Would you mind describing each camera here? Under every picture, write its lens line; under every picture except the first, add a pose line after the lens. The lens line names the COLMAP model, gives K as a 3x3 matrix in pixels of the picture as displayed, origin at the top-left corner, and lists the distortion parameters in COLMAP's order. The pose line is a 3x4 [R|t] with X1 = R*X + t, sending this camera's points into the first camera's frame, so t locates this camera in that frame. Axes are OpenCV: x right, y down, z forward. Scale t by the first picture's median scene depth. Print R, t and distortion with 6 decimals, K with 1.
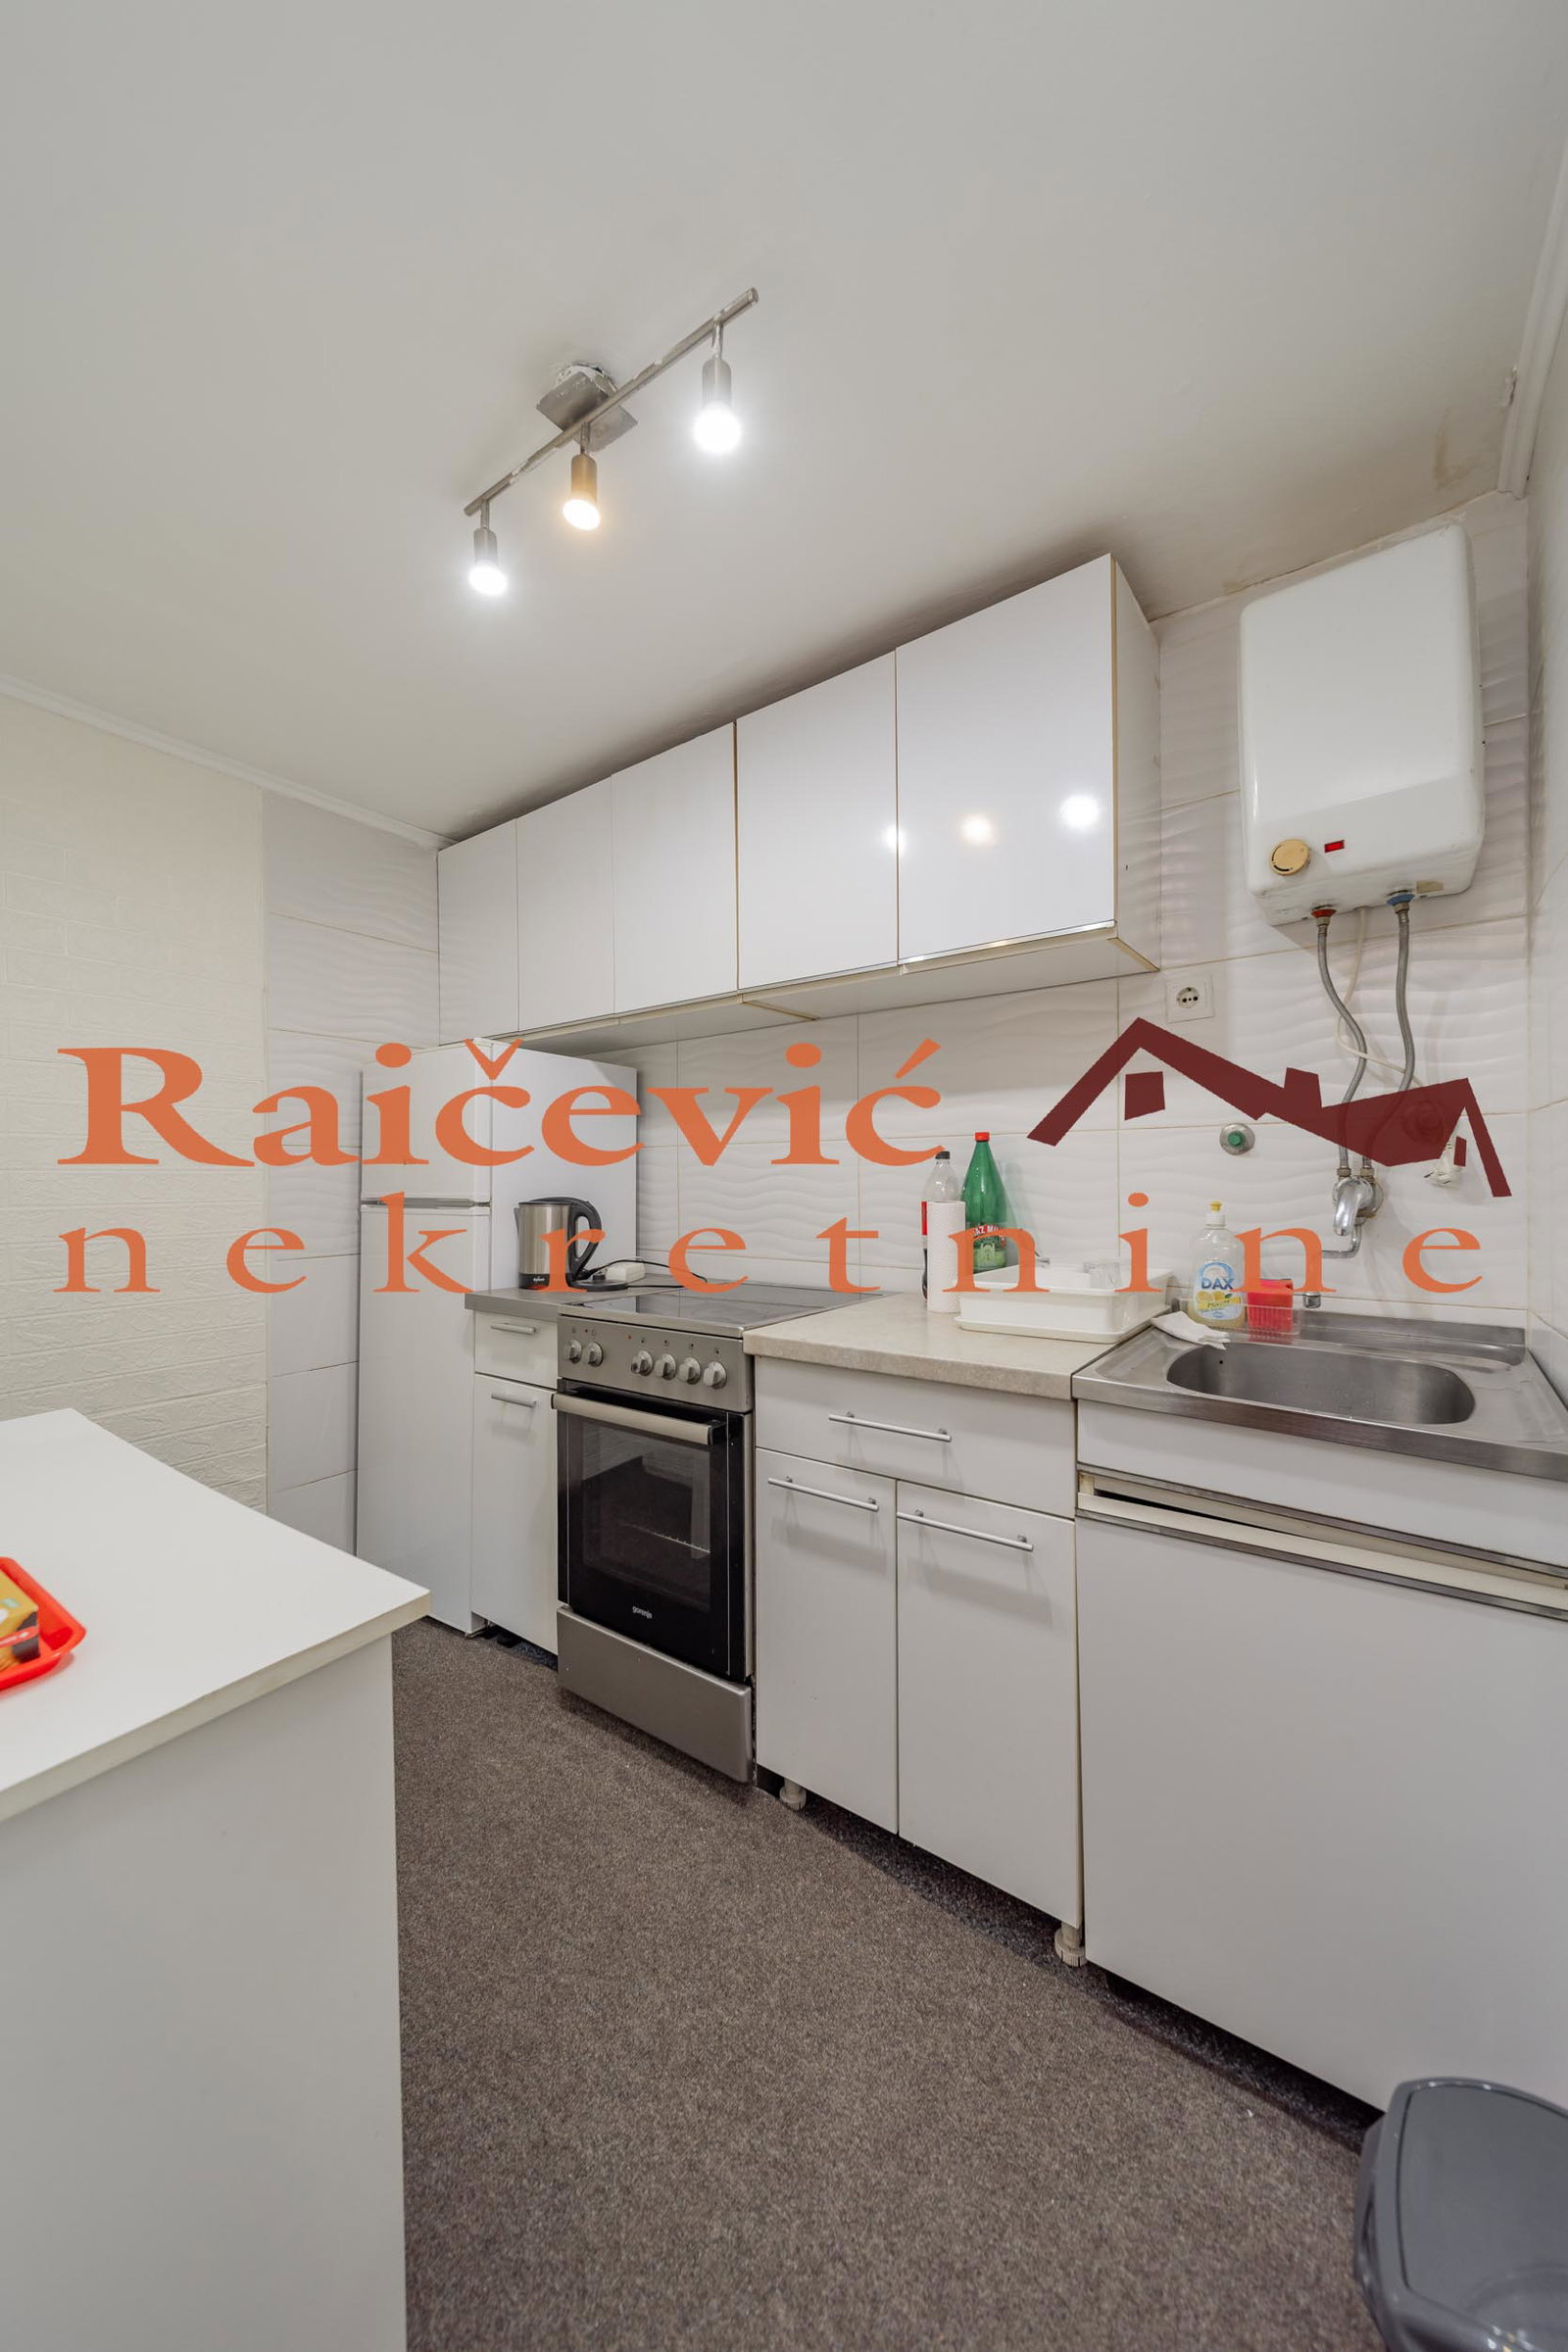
lens RADIAL K [[830.7, 0, 777.7], [0, 830.7, 1176.9], [0, 0, 1]] dist [0.002608, -0.001531]
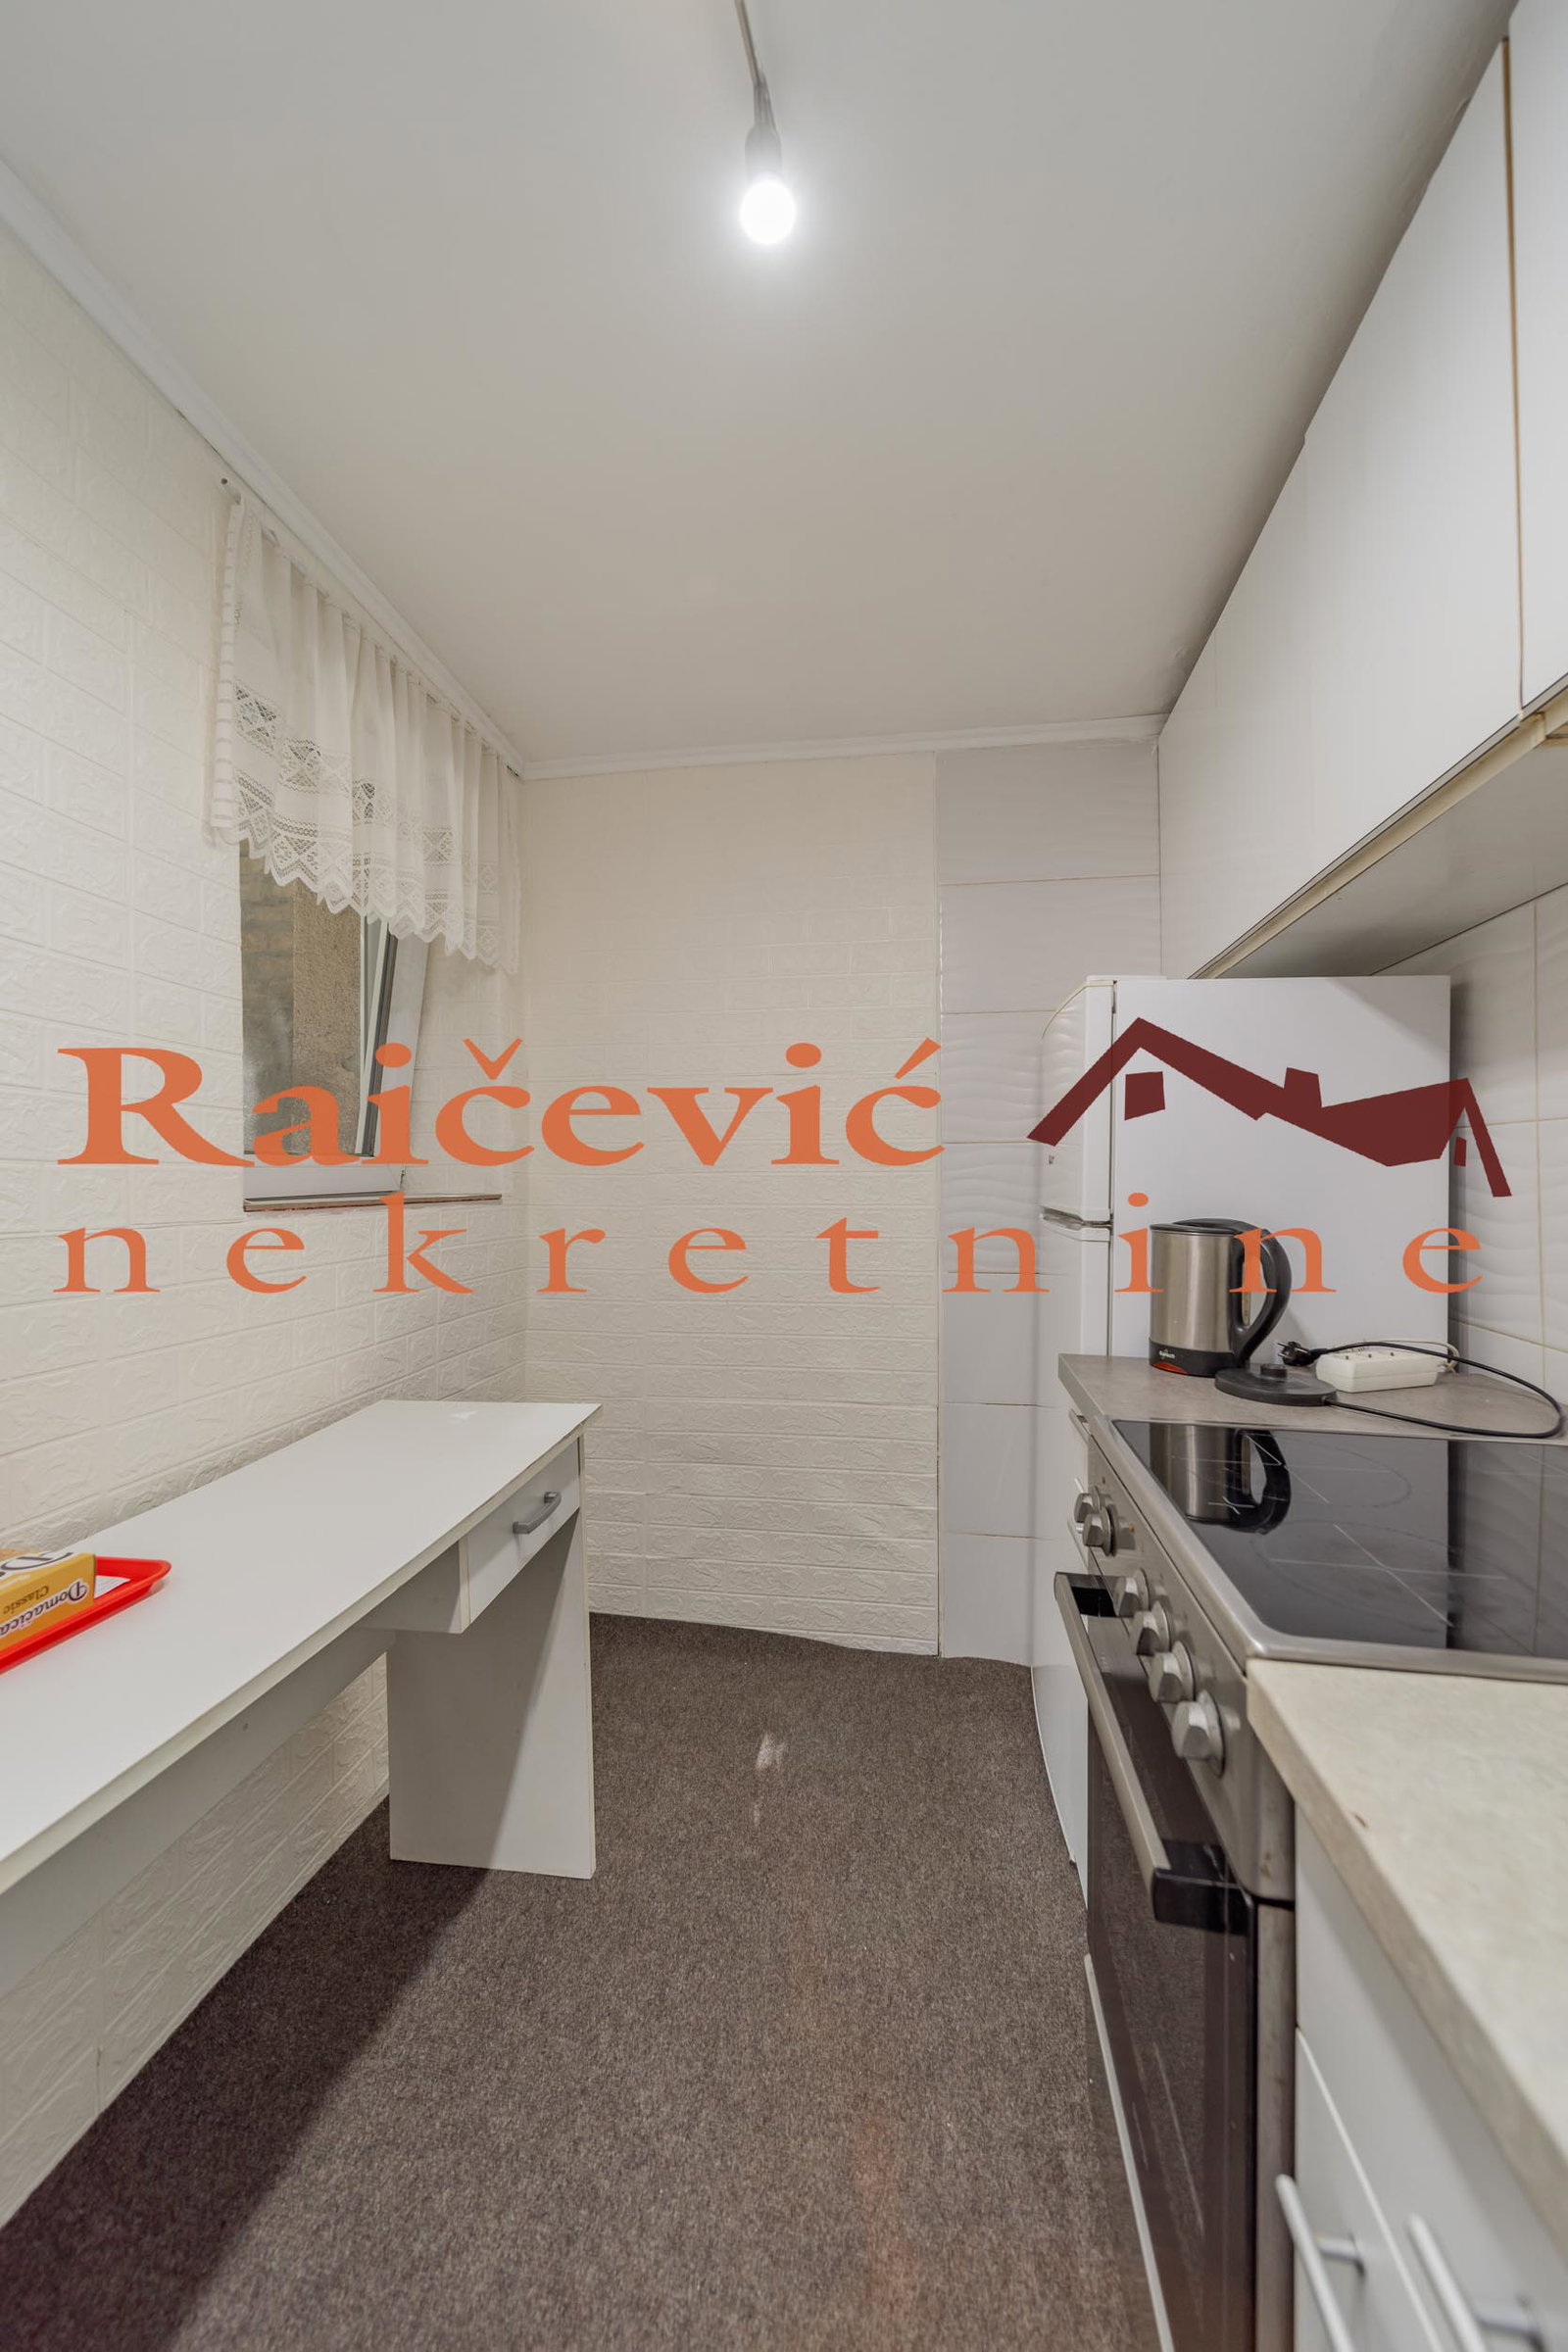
lens RADIAL K [[830.7, 0, 784.4], [0, 830.7, 1163.3], [0, 0, 1]] dist [0.002608, -0.001531]
pose [[0.442945, -0.002825, -0.896545, 0.165084], [-0.008846, 0.999933, -0.007521, -0.011631], [0.896505, 0.011262, 0.442890, 0.617827]]
